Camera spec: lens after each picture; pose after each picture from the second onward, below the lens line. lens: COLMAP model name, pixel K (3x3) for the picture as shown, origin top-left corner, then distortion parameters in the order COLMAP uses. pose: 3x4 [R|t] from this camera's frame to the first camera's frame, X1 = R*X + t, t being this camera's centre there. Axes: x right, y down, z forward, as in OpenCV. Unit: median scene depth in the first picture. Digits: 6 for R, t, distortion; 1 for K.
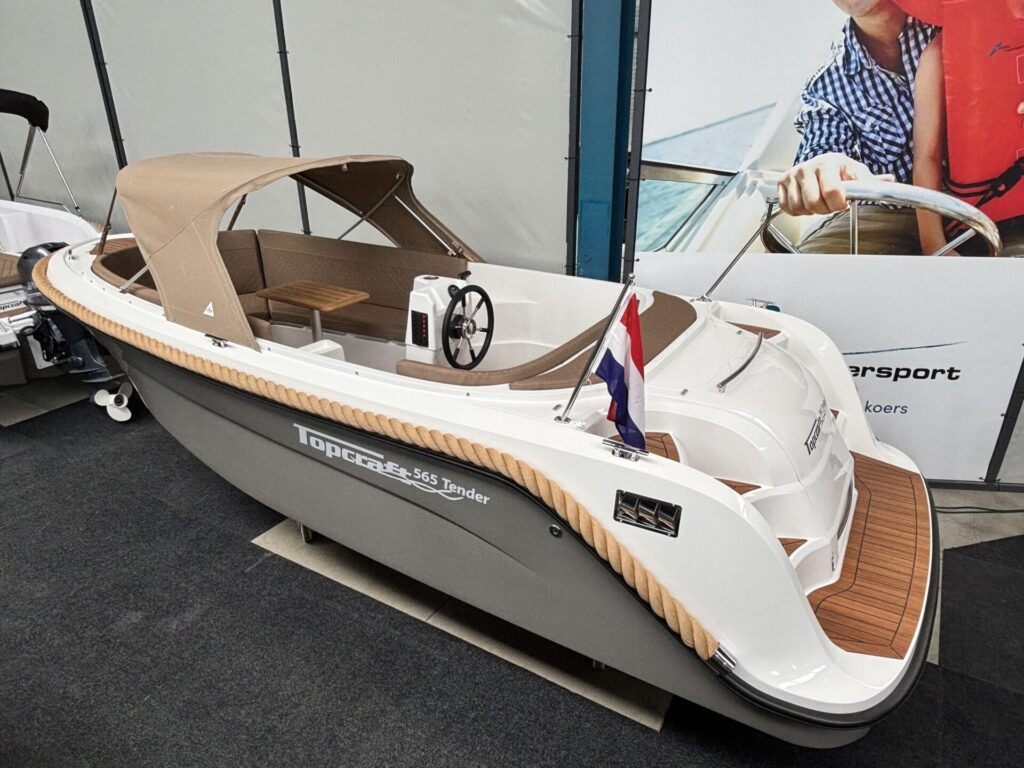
lens RADIAL K [[669.4, 0, 512.0], [0, 669.4, 384.0], [0, 0, 1]] dist [-0.002884, -0.002063]
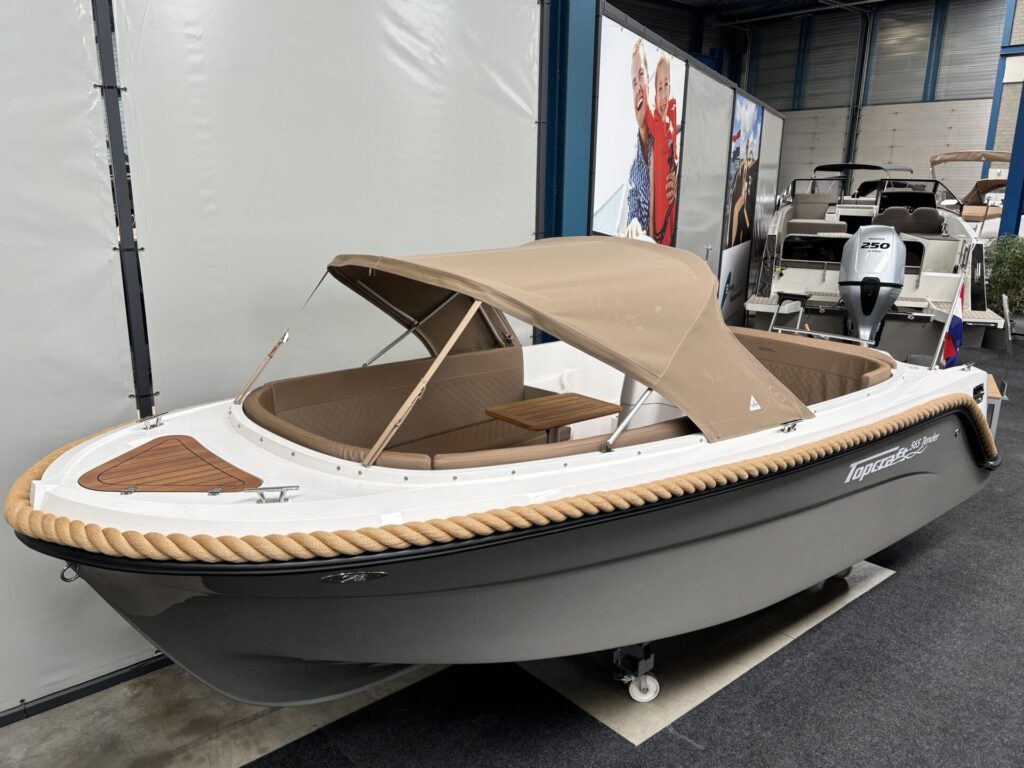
lens RADIAL K [[764.0, 0, 512.0], [0, 764.0, 384.0], [0, 0, 1]] dist [0.004704, 0.000883]
pose [[0.324252, -0.229815, 0.917630, -1.125644], [0.364996, 0.925320, 0.102766, -0.271182], [-0.872719, 0.301609, 0.383919, 0.685762]]
